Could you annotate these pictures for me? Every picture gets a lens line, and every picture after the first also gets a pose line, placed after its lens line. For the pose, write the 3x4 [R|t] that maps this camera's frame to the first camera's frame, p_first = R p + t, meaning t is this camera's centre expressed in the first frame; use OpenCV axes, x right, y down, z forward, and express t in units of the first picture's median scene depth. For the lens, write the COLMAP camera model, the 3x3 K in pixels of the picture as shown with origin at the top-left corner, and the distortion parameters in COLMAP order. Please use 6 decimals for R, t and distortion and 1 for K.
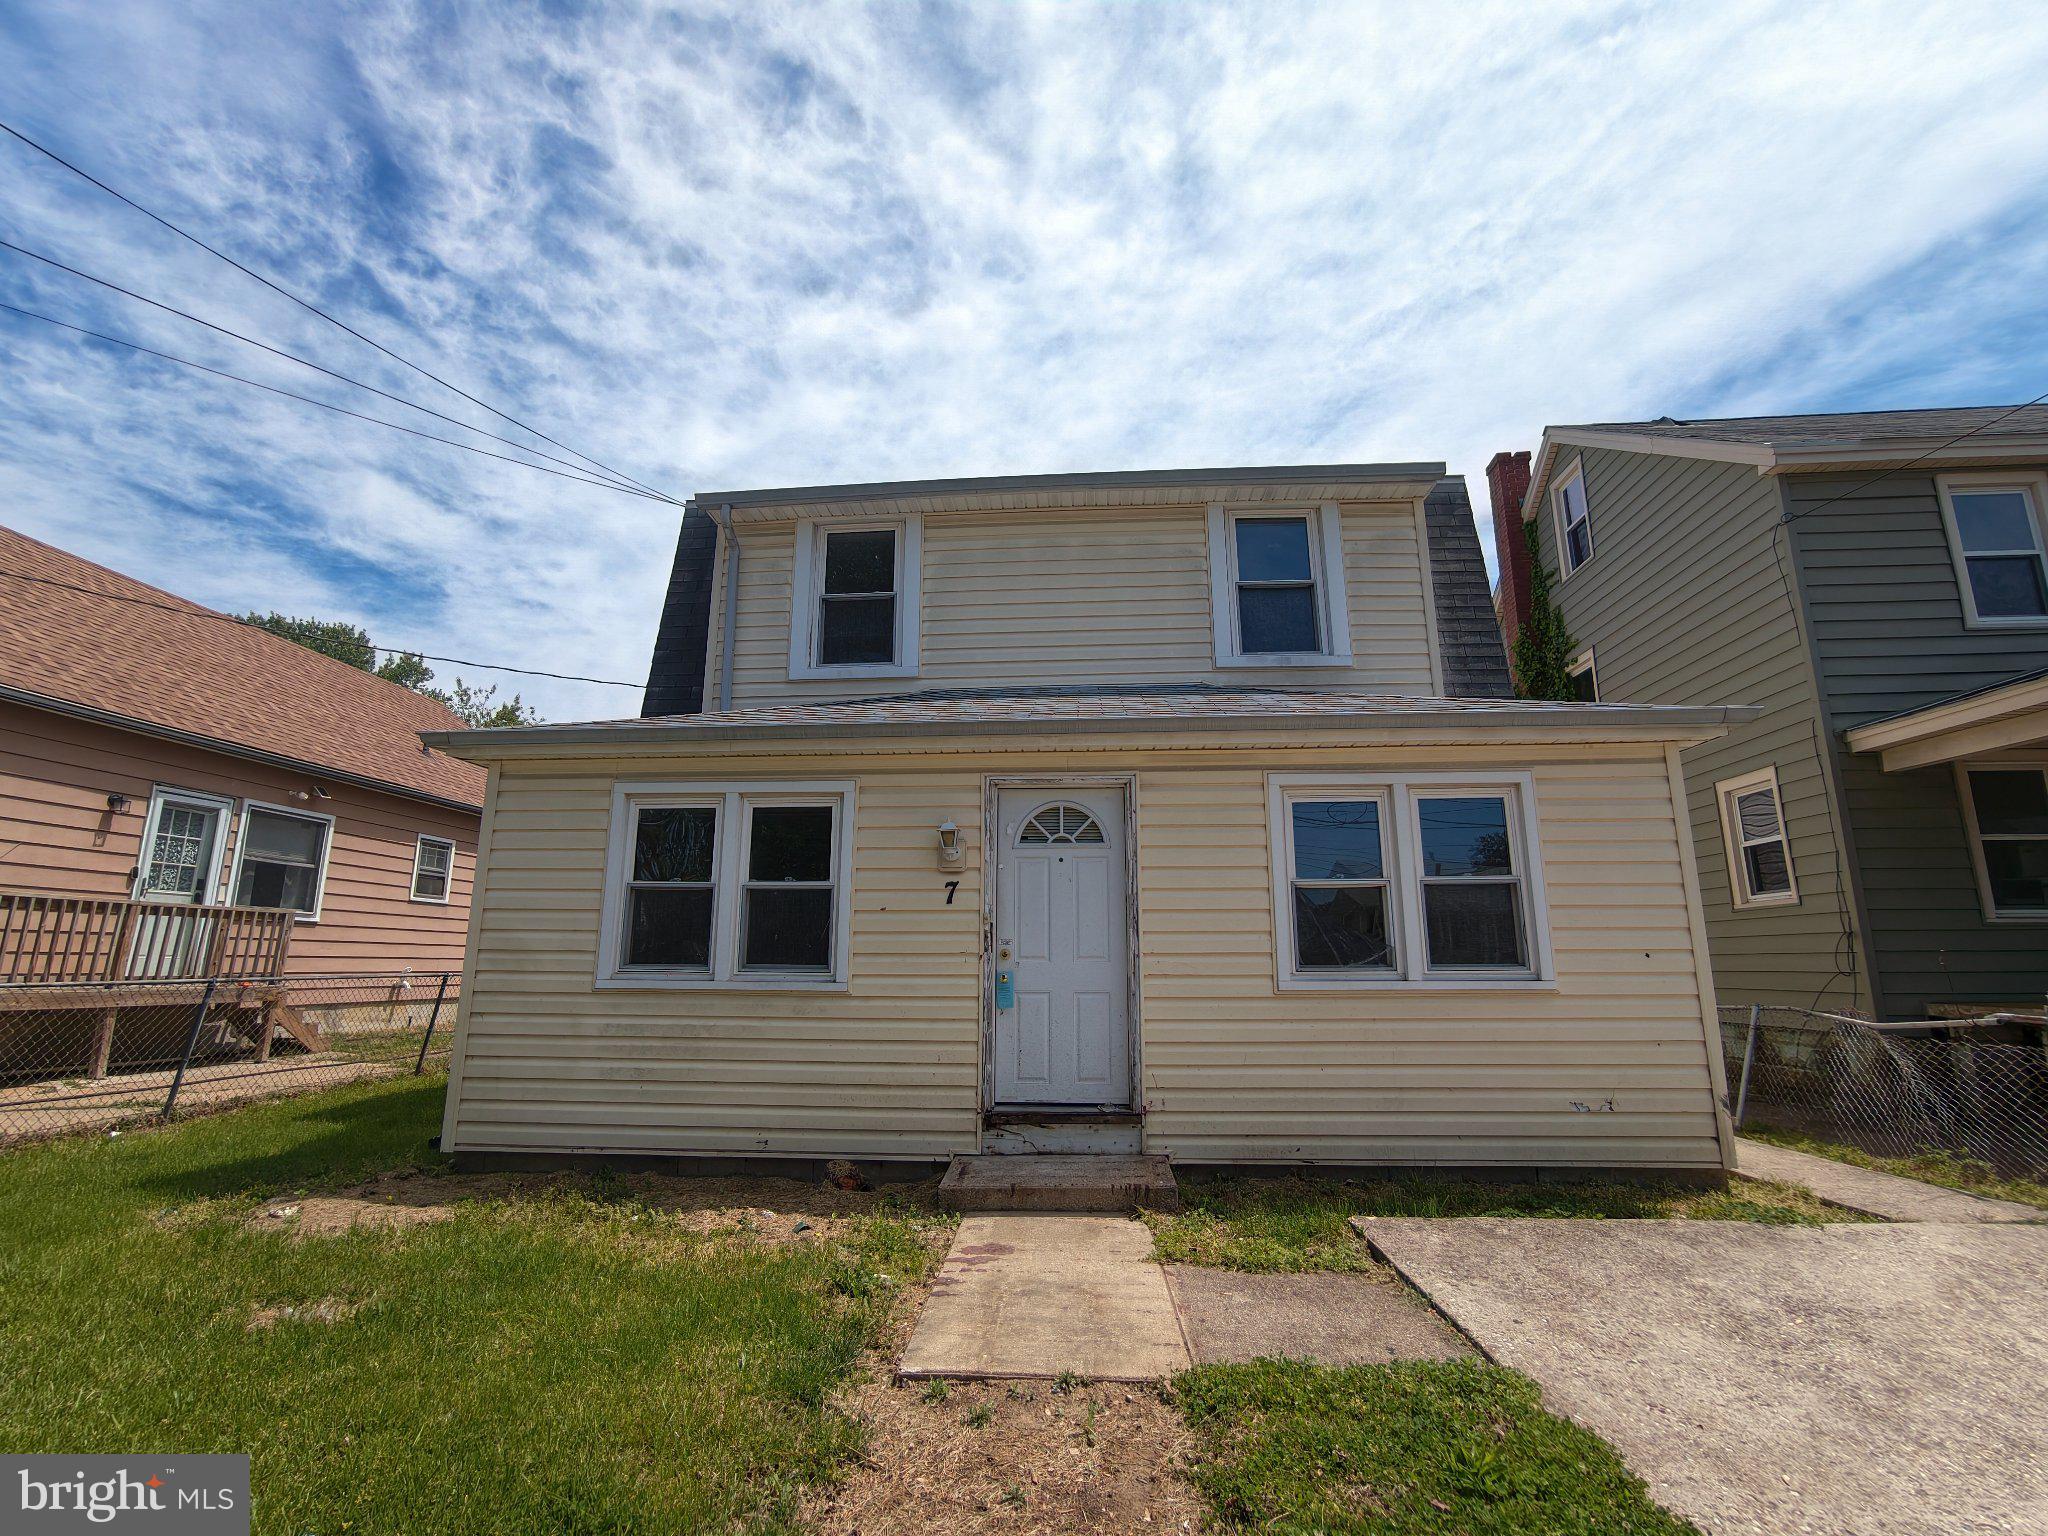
lens RADIAL K [[945.0, 0, 1017.9], [0, 945.0, 767.1], [0, 0, 1]] dist [-0.017316, -0.000152]
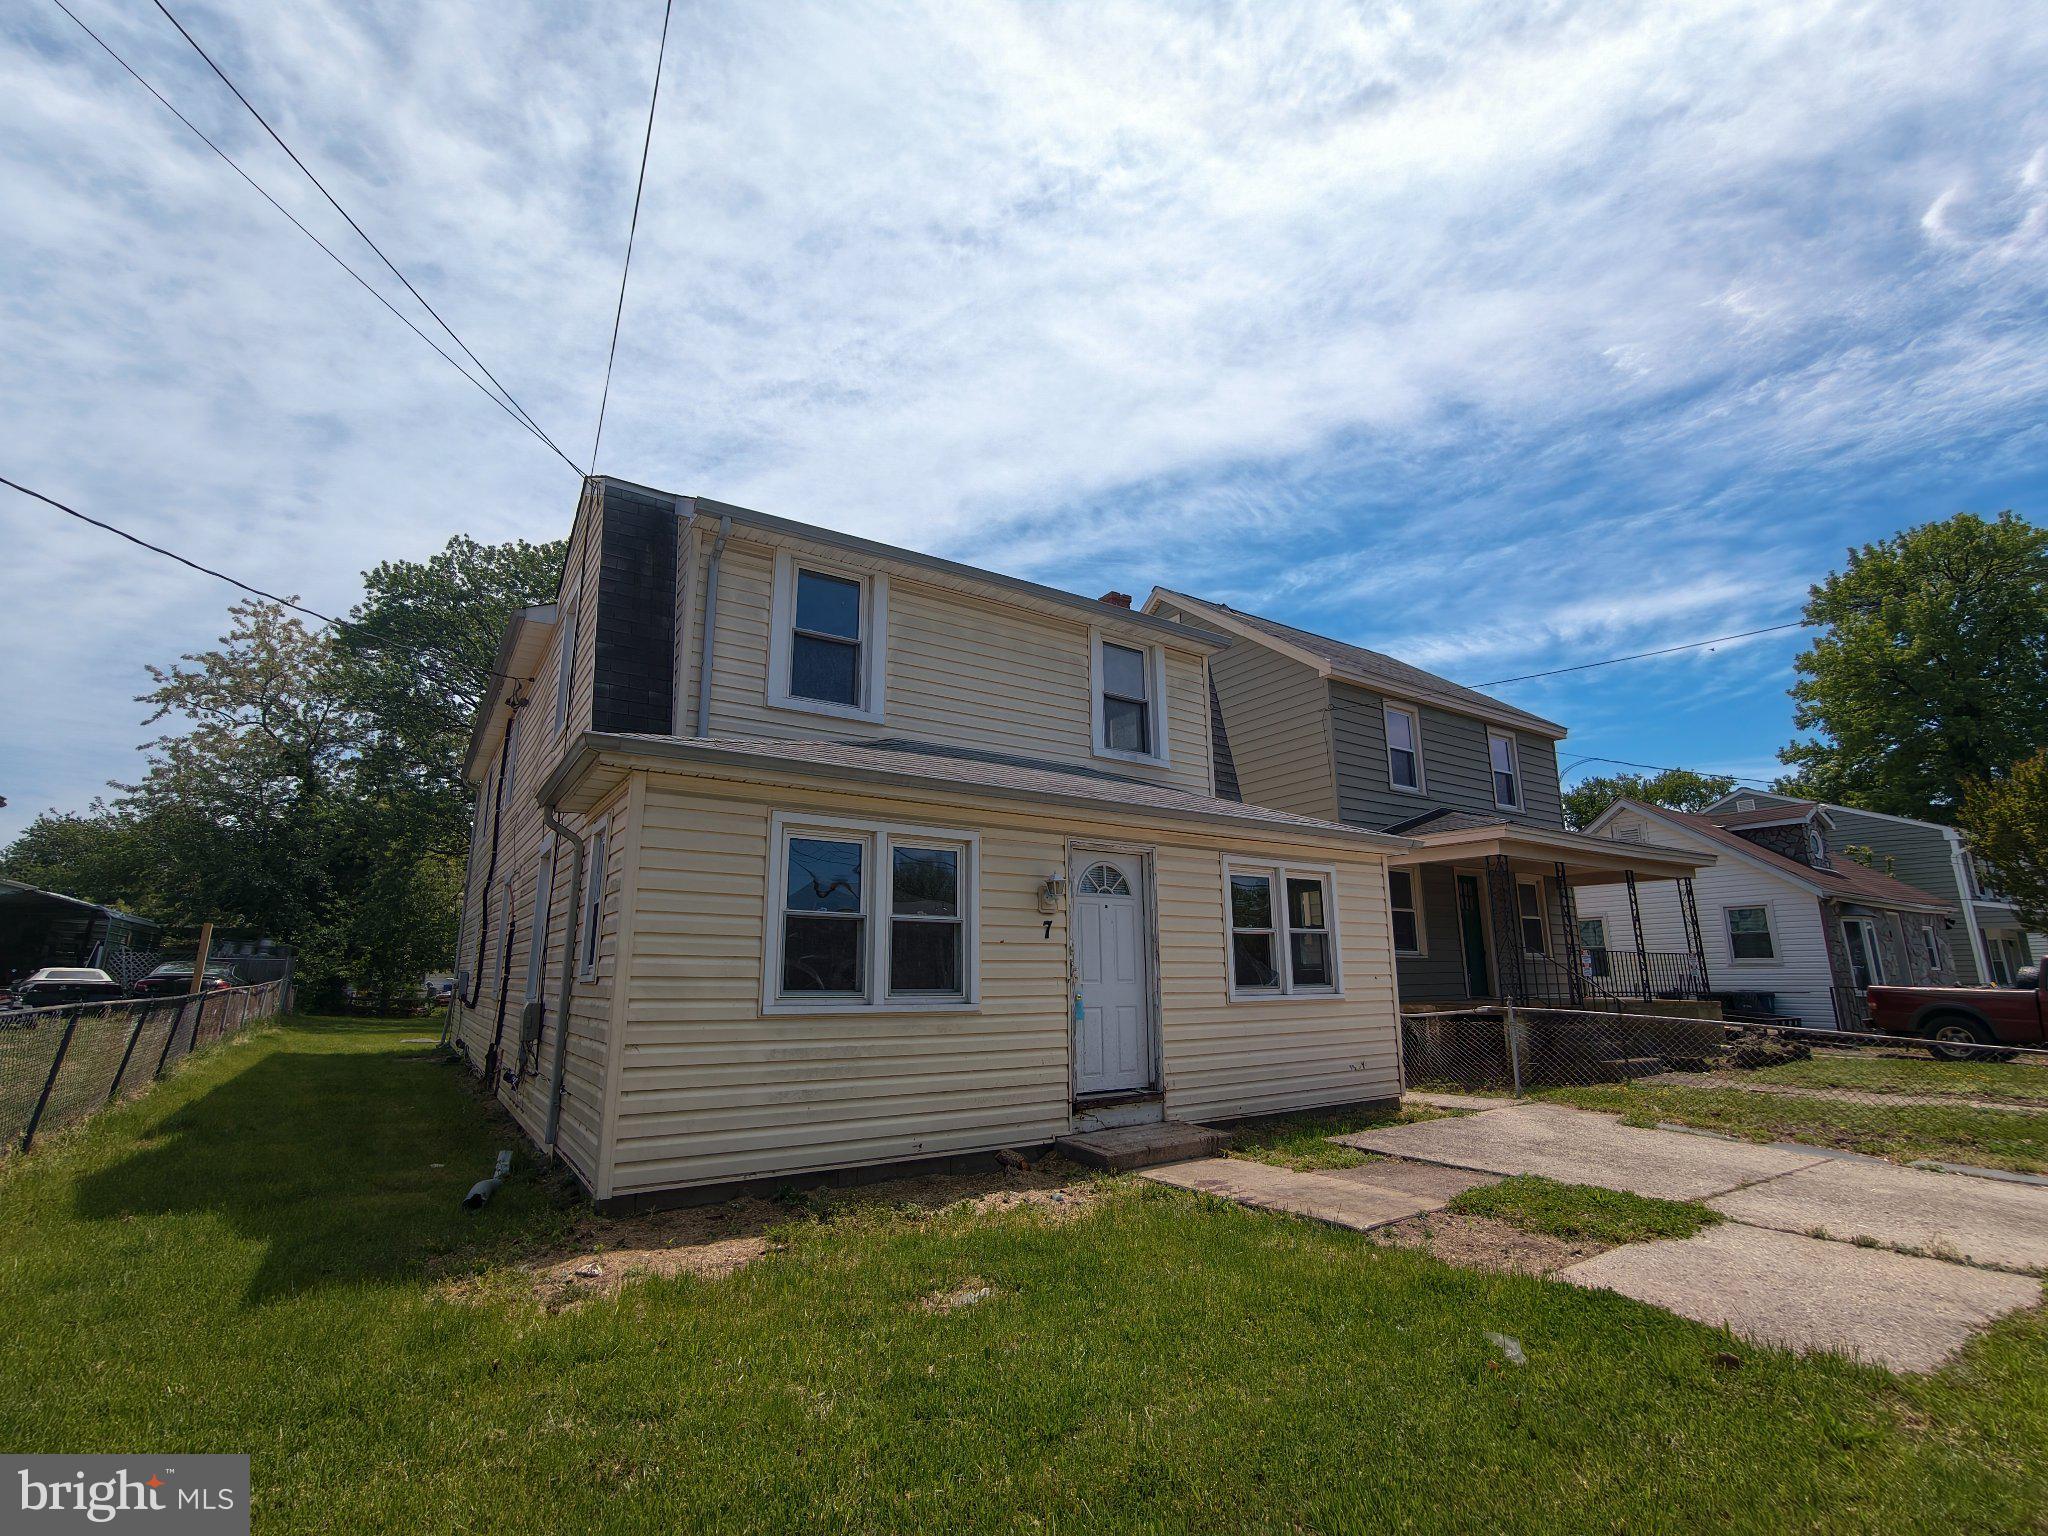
lens RADIAL K [[940.3, 0, 1019.5], [0, 940.3, 816.3], [0, 0, 1]] dist [-0.002096, -0.000050]
pose [[0.779827, 0.102204, 0.617595, -0.862505], [-0.116093, 0.993080, -0.017754, 0.010928], [-0.615135, -0.057854, 0.786296, 0.056939]]
